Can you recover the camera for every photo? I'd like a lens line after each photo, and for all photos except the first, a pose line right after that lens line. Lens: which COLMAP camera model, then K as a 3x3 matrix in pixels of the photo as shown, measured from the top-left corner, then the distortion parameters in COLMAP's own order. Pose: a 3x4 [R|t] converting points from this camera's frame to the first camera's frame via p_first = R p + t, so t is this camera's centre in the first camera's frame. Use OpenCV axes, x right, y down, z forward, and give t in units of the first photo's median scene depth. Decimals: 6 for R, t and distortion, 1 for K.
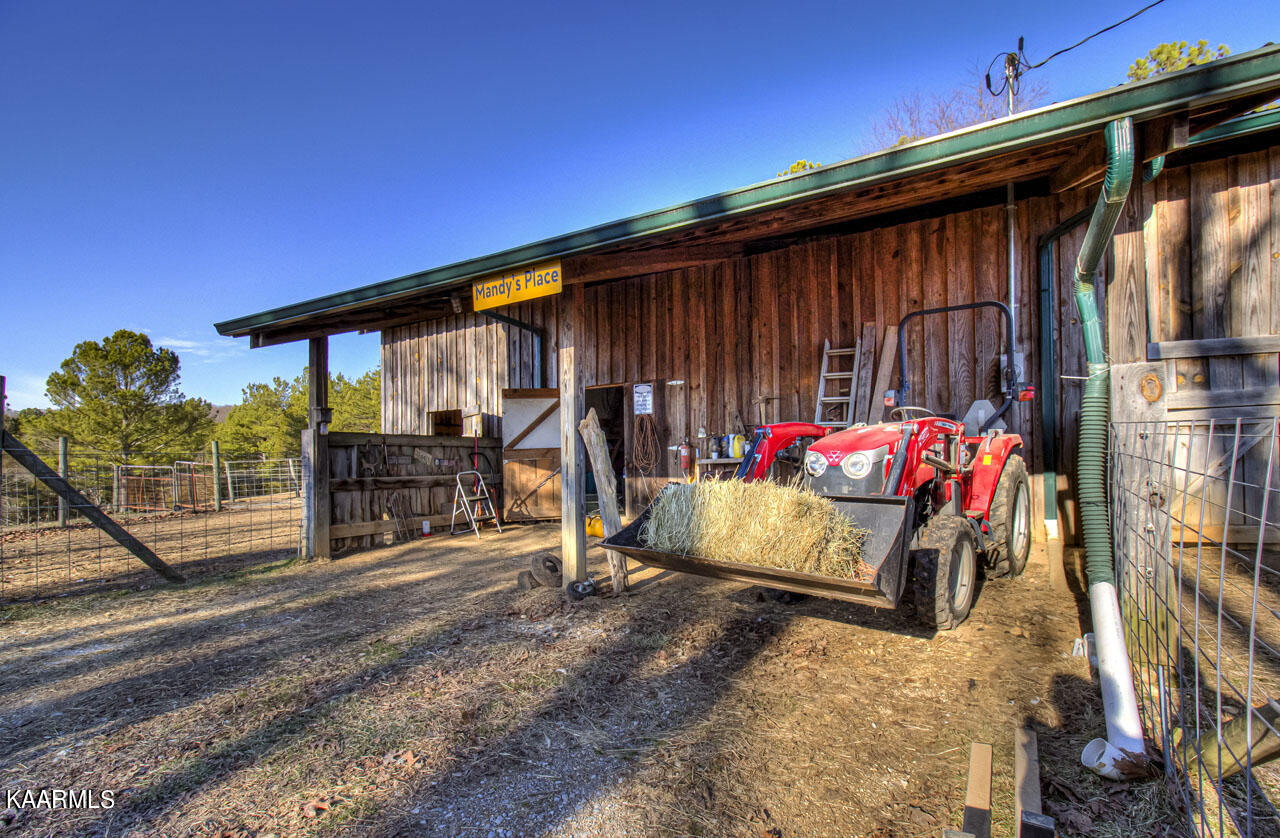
lens RADIAL K [[579.4, 0, 635.3], [0, 579.4, 431.5], [0, 0, 1]] dist [0.003017, 0.000662]
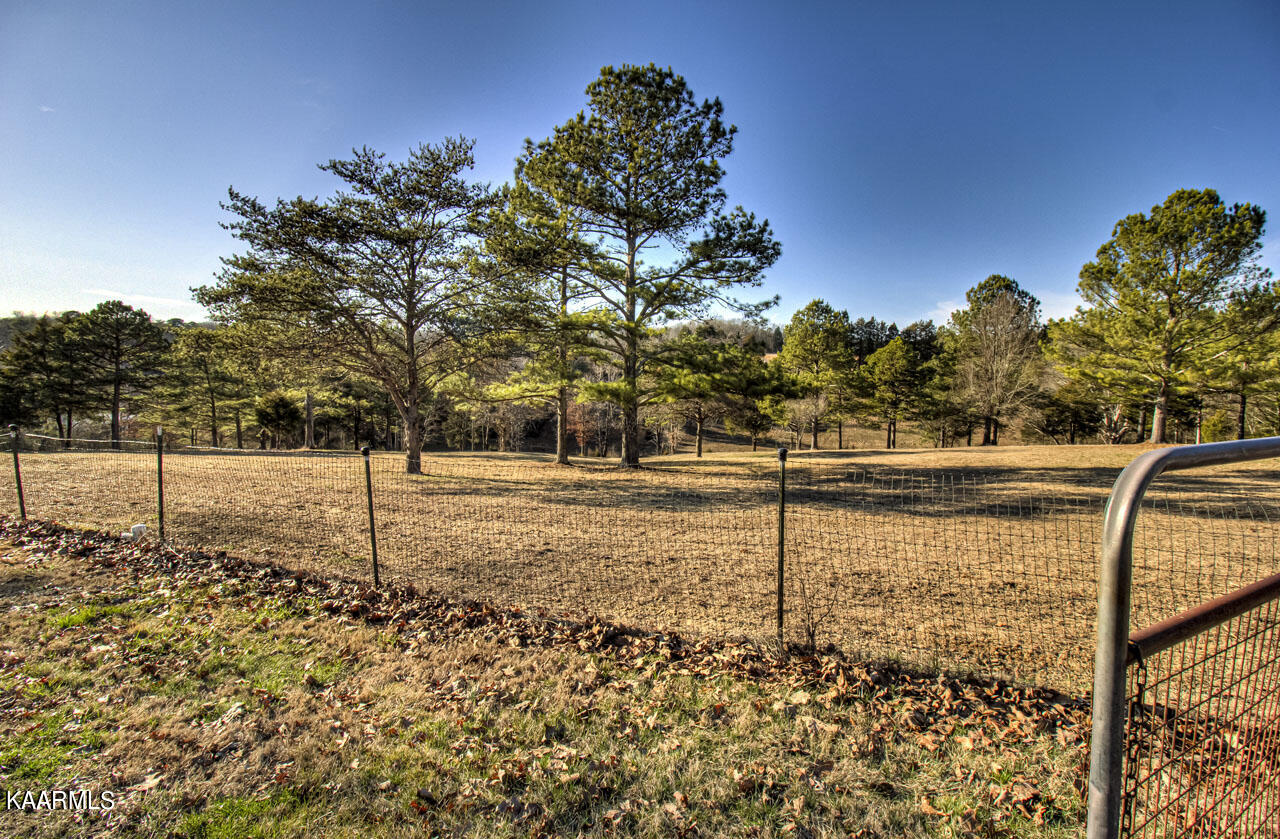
lens RADIAL K [[579.4, 0, 632.7], [0, 579.4, 430.5], [0, 0, 1]] dist [0.003017, 0.000662]
pose [[0.128395, 0.129875, -0.983182, -0.239300], [0.022334, 0.990758, 0.133793, 0.008761], [0.991472, -0.039136, 0.124308, 0.244244]]
